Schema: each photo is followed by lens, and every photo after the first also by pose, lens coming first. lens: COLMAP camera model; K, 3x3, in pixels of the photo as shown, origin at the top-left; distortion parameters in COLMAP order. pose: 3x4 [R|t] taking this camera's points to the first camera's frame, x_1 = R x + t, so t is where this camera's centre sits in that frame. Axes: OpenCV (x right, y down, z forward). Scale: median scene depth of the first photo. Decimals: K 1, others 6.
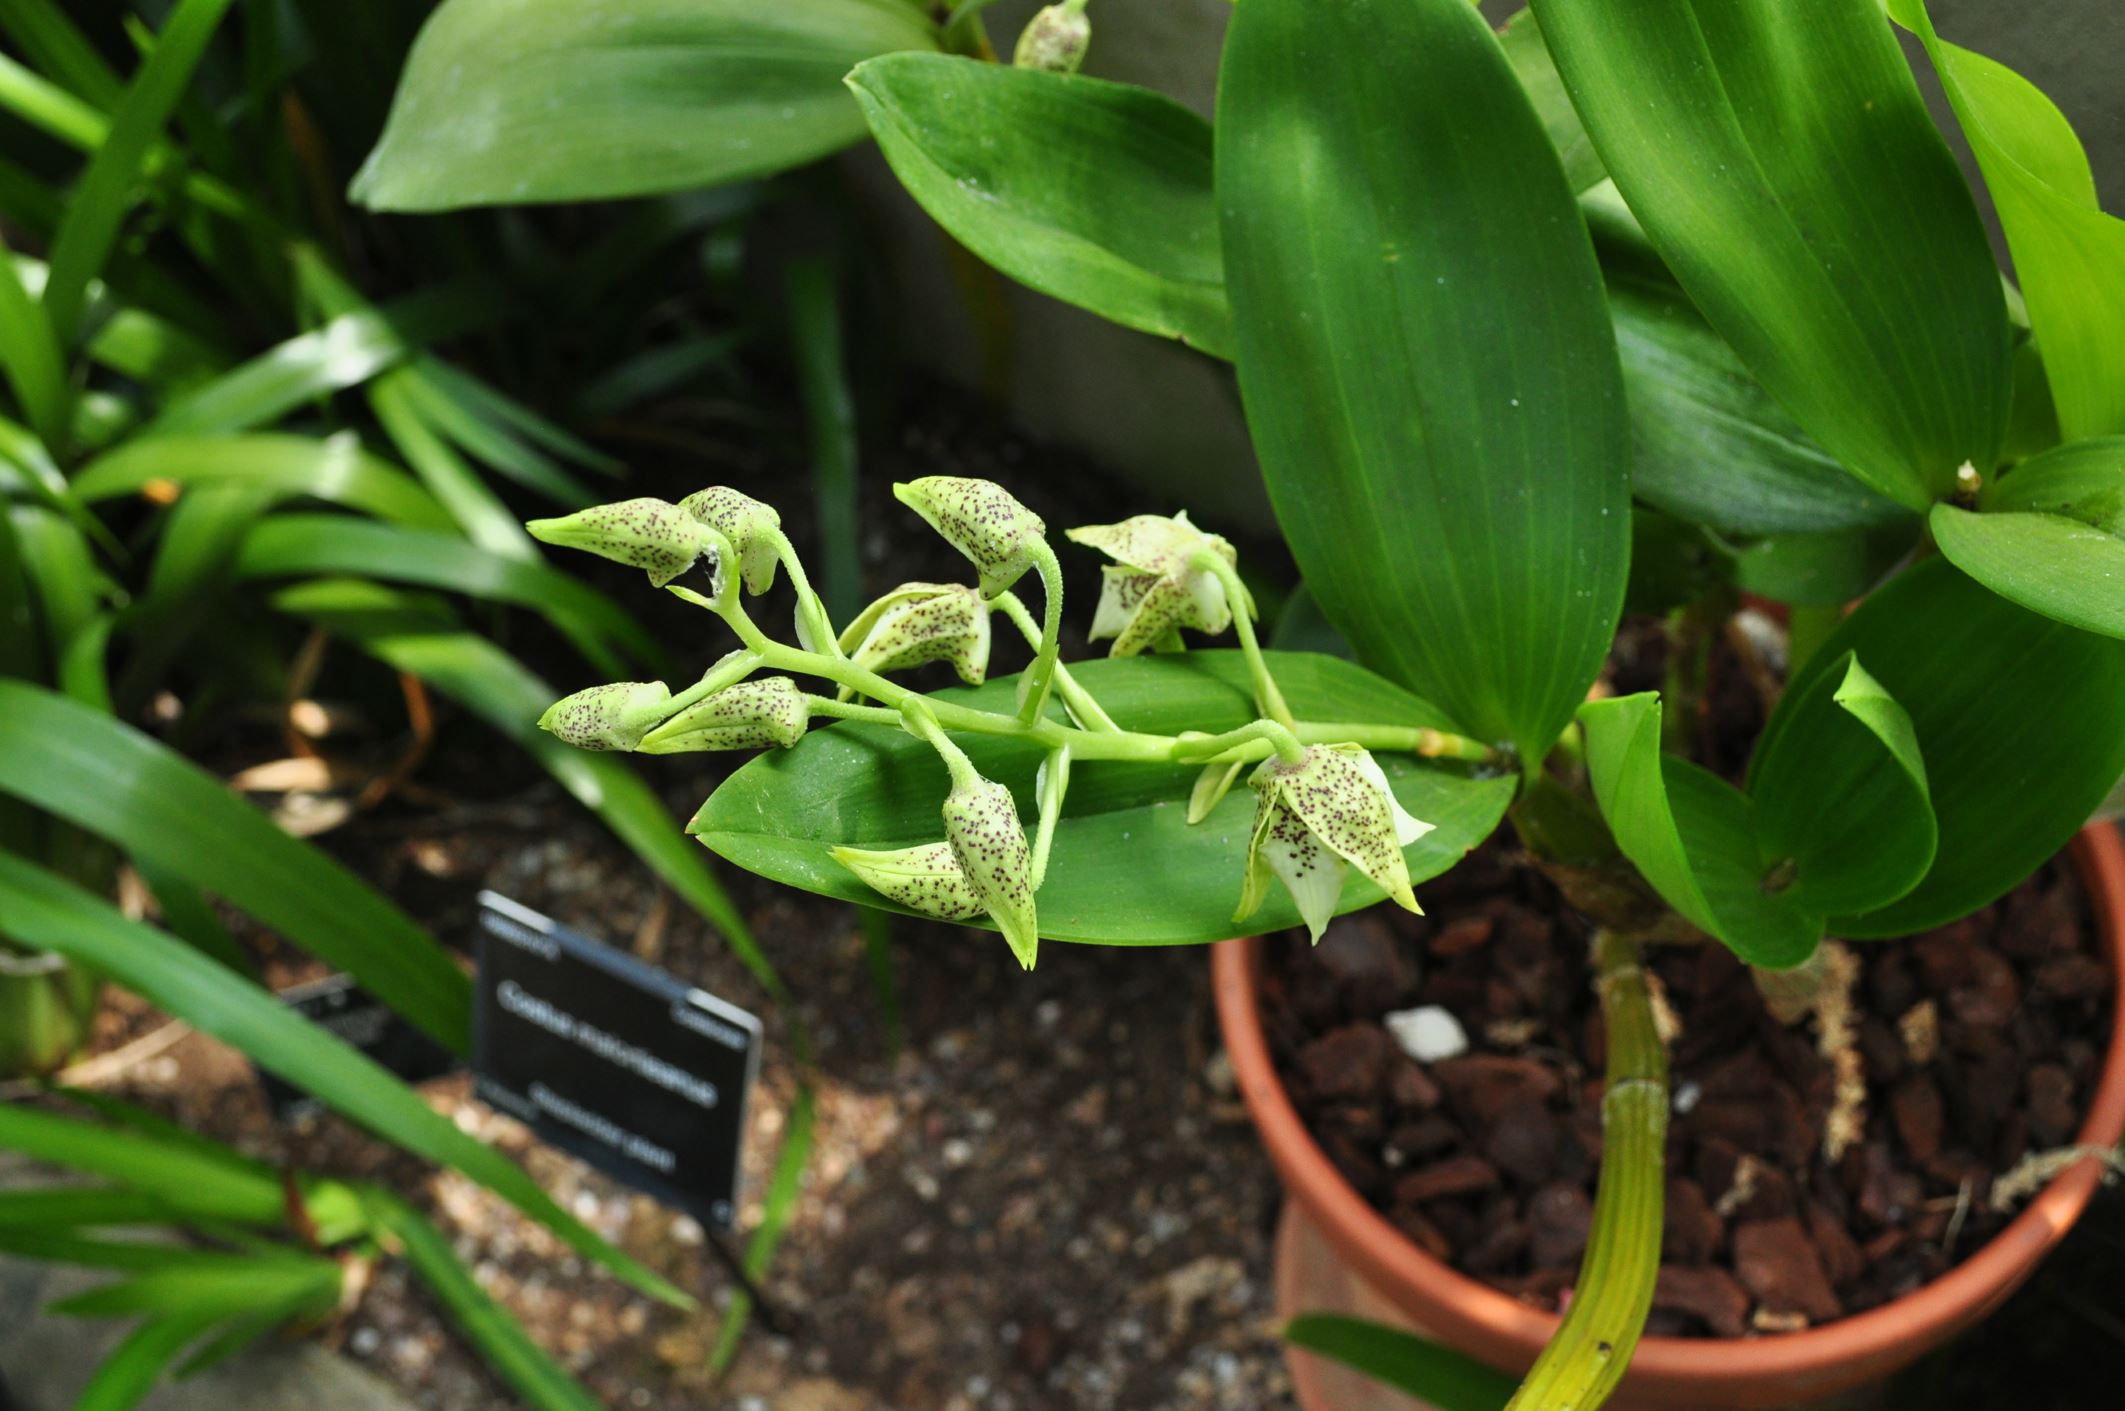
lens RADIAL K [[2504.2, 0, 1062.5], [0, 2504.2, 705.5], [0, 0, 1]] dist [-0.025025, -0.055570]
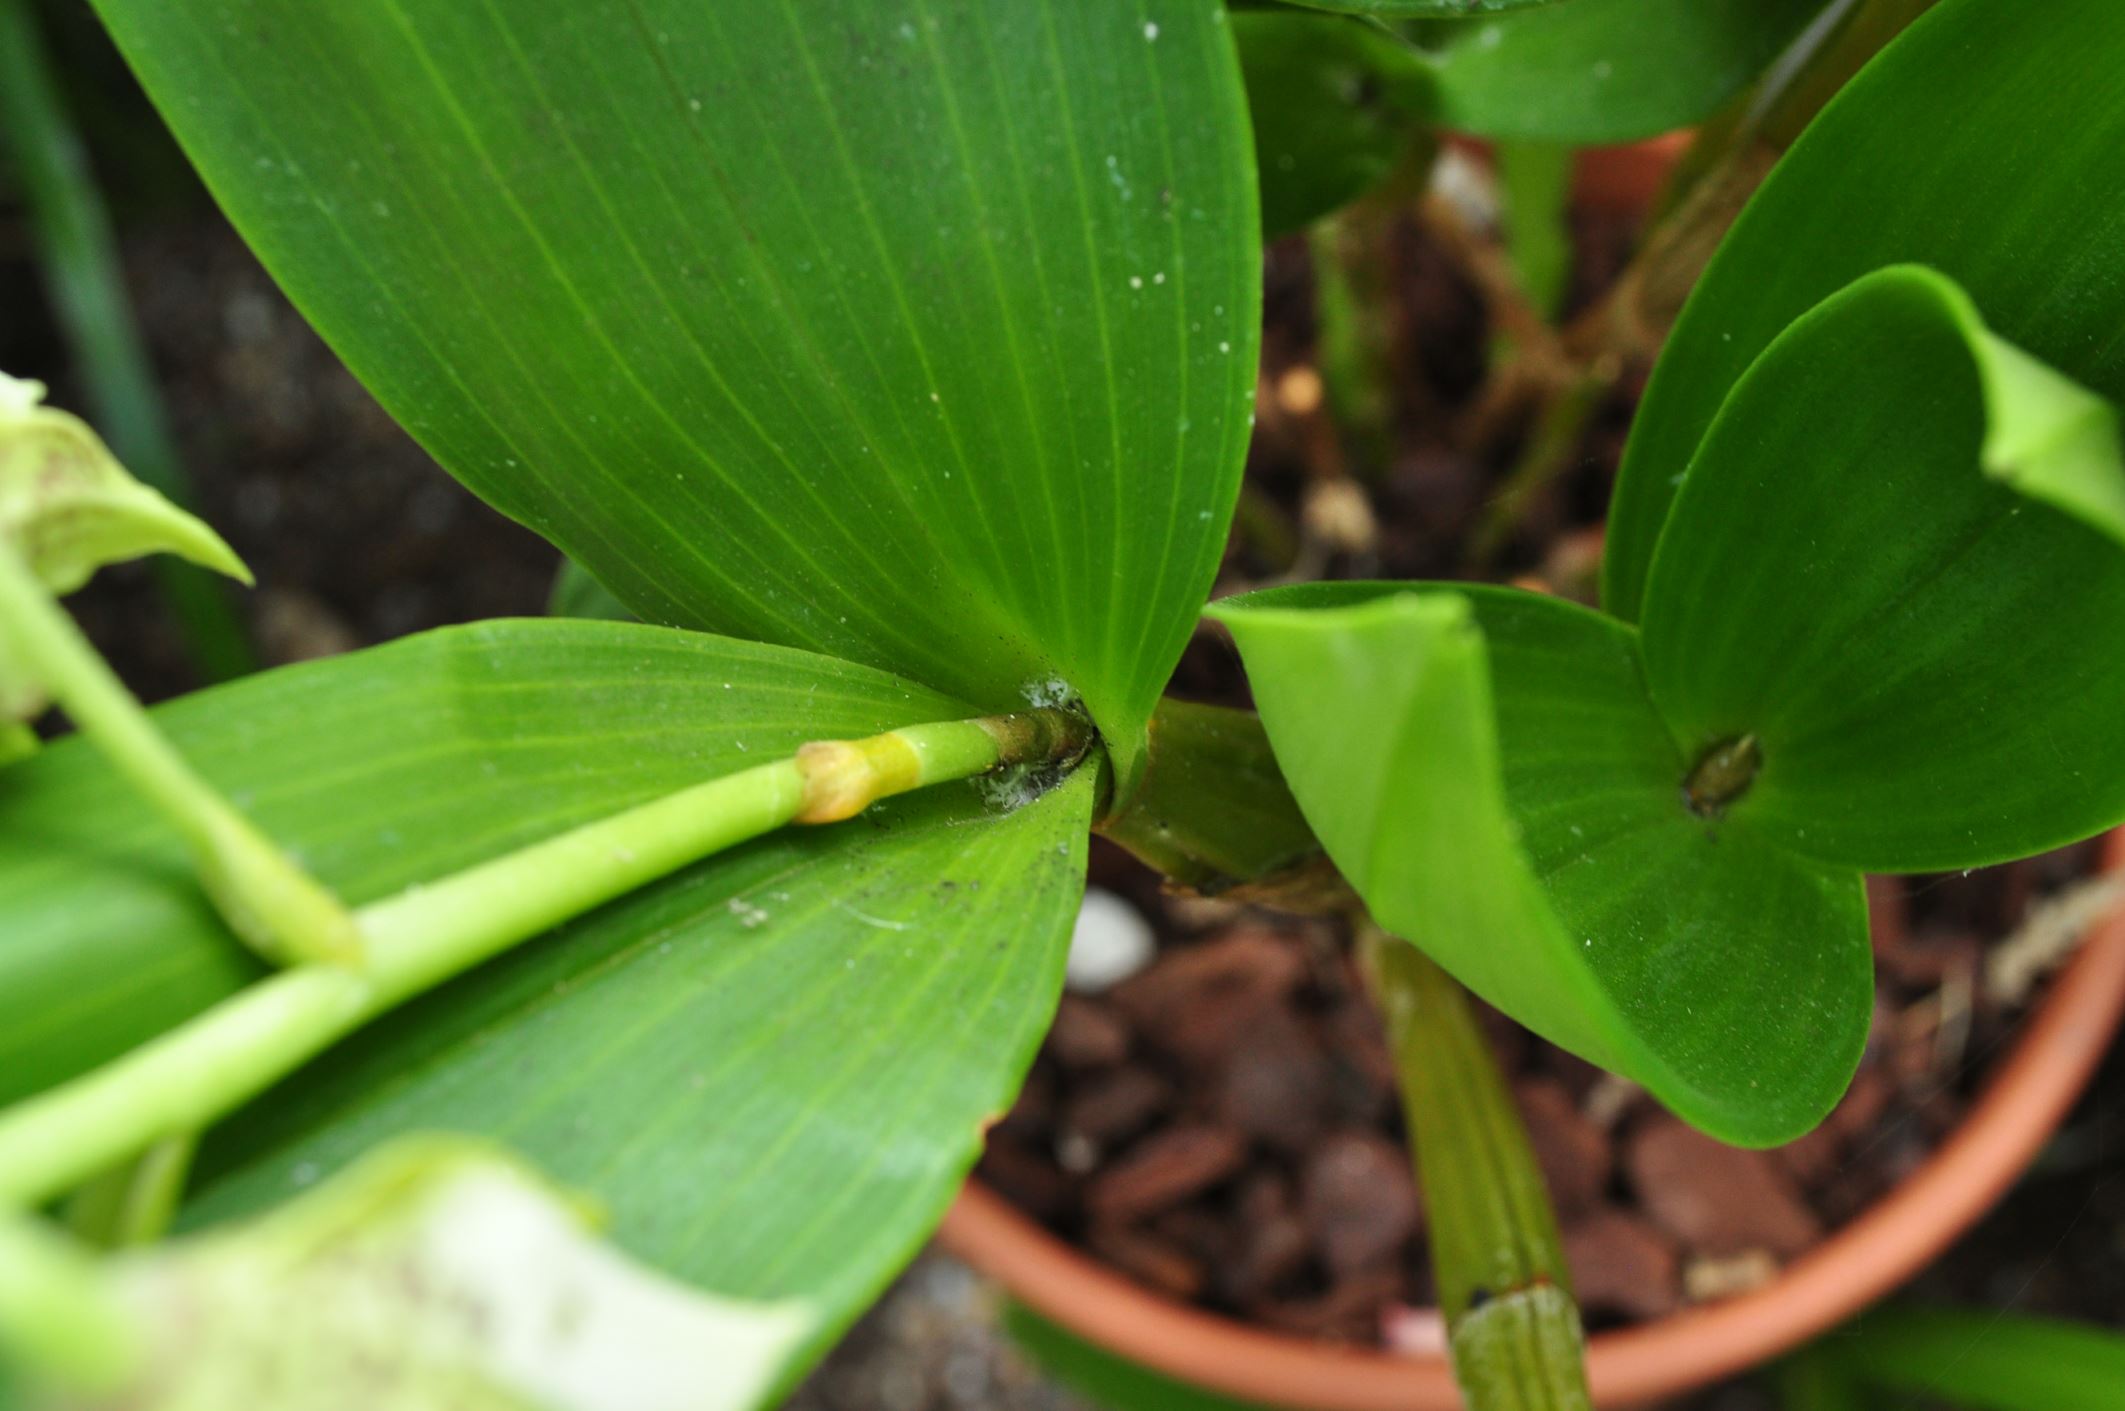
lens RADIAL K [[2543.9, 0, 1062.5], [0, 2543.9, 705.5], [0, 0, 1]] dist [-0.012800, -0.015336]
pose [[0.960936, -0.253426, 0.111255, 0.157053], [0.234443, 0.958961, 0.159470, -0.051985], [-0.147103, -0.127157, 0.980914, 0.711548]]
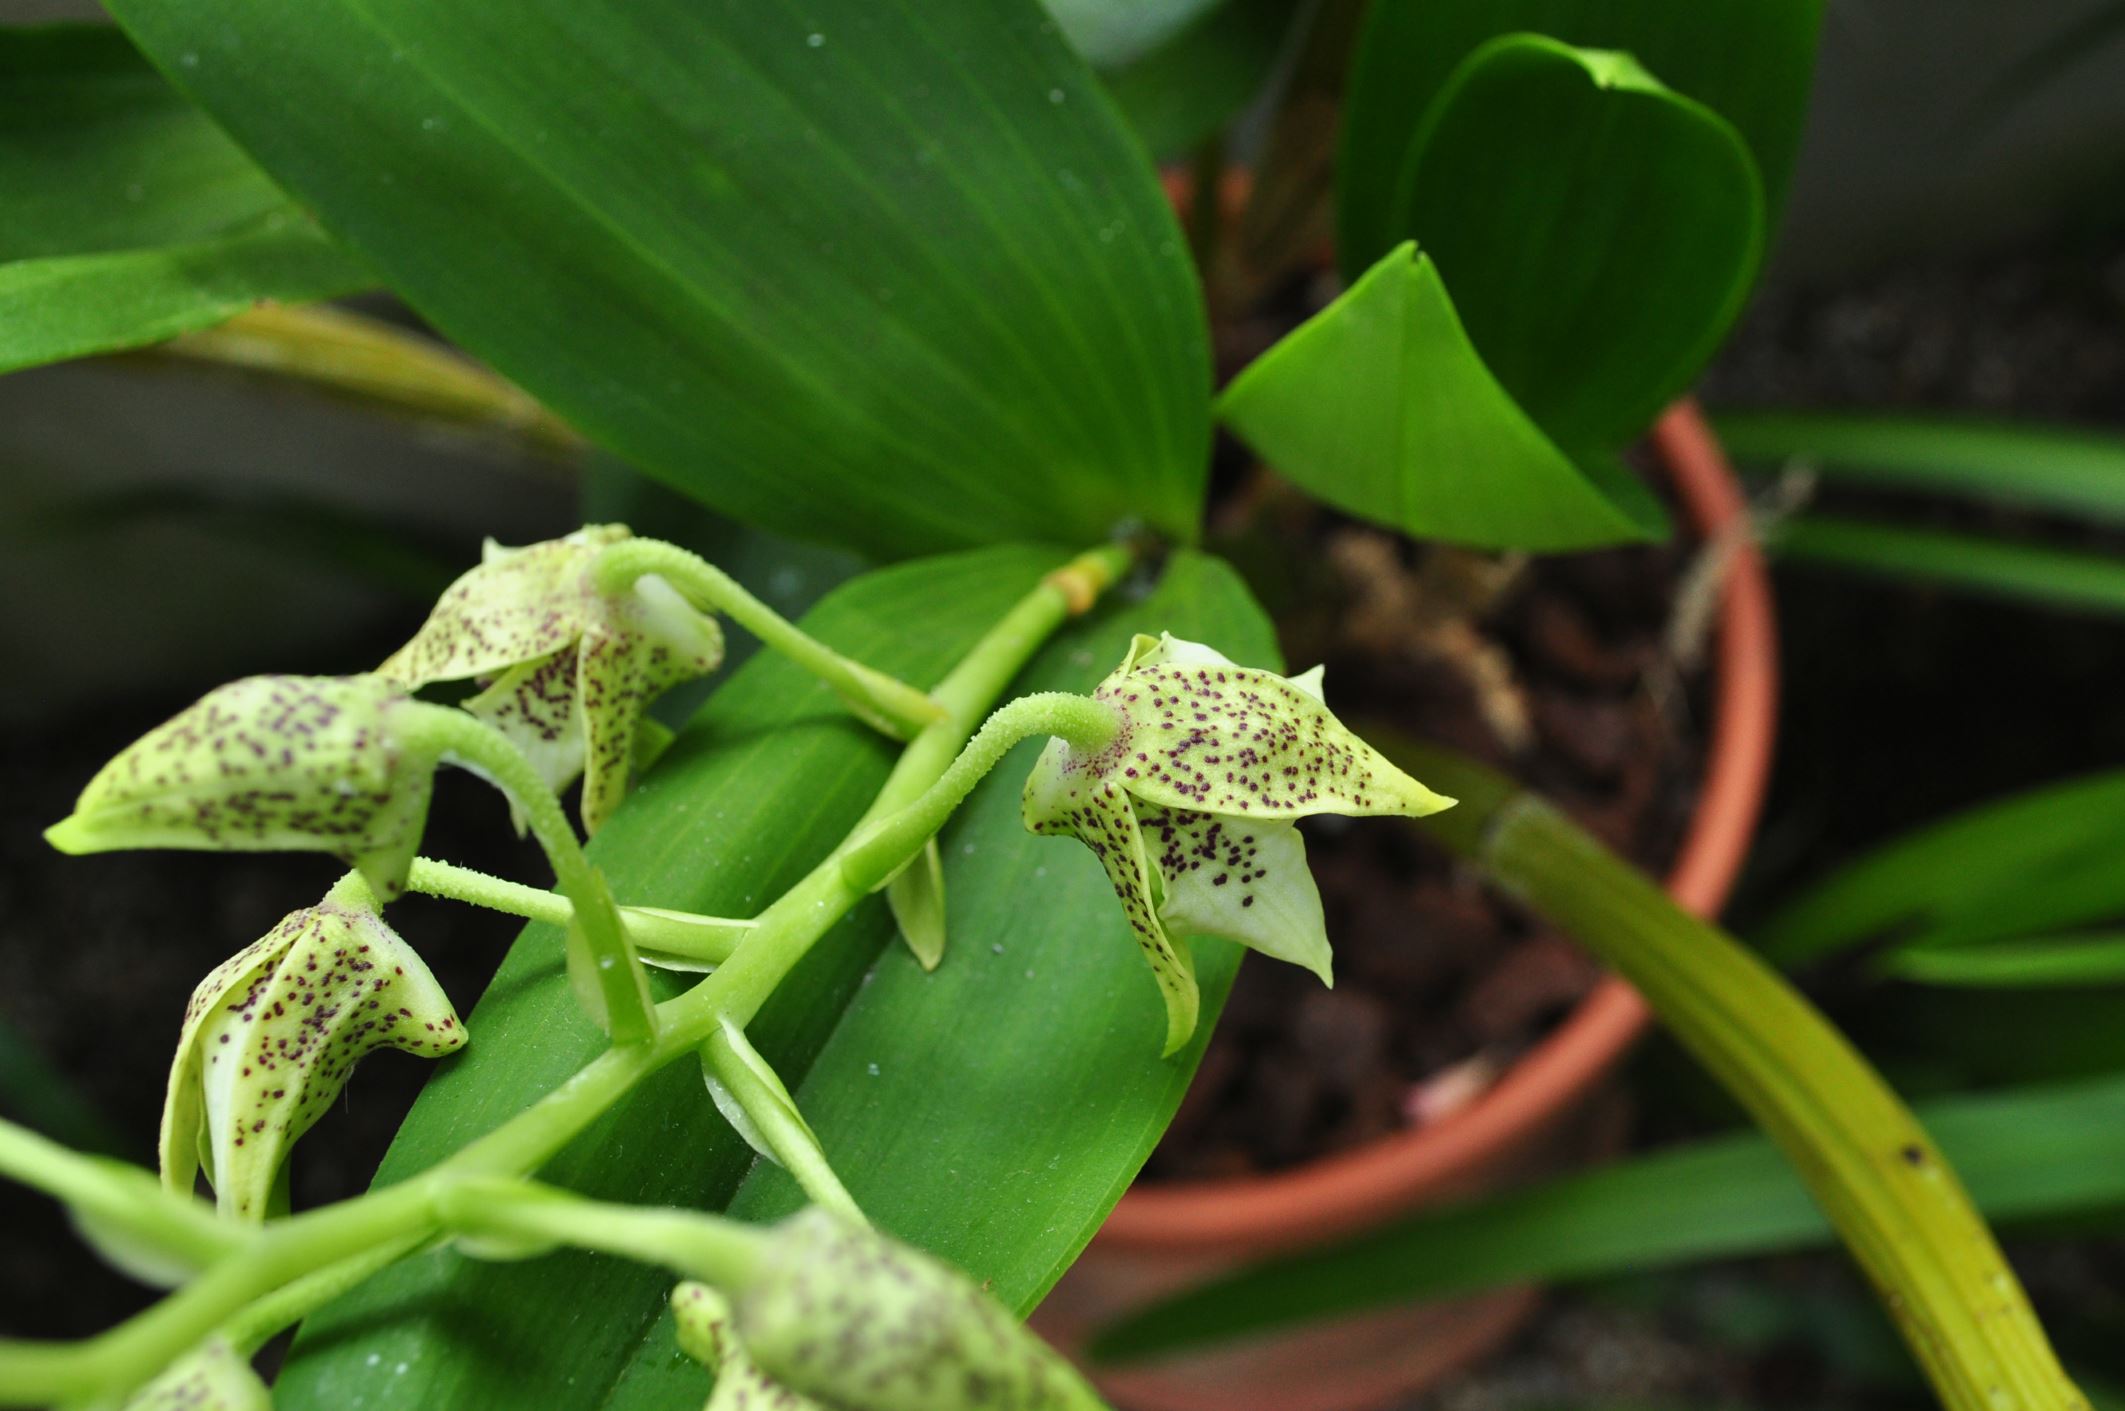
lens RADIAL K [[2504.2, 0, 1062.5], [0, 2504.2, 705.5], [0, 0, 1]] dist [-0.025025, -0.055570]
pose [[0.711181, -0.634390, 0.302939, -0.055452], [0.627117, 0.767233, 0.134453, -0.050058], [-0.317720, 0.094358, 0.943478, 0.502538]]
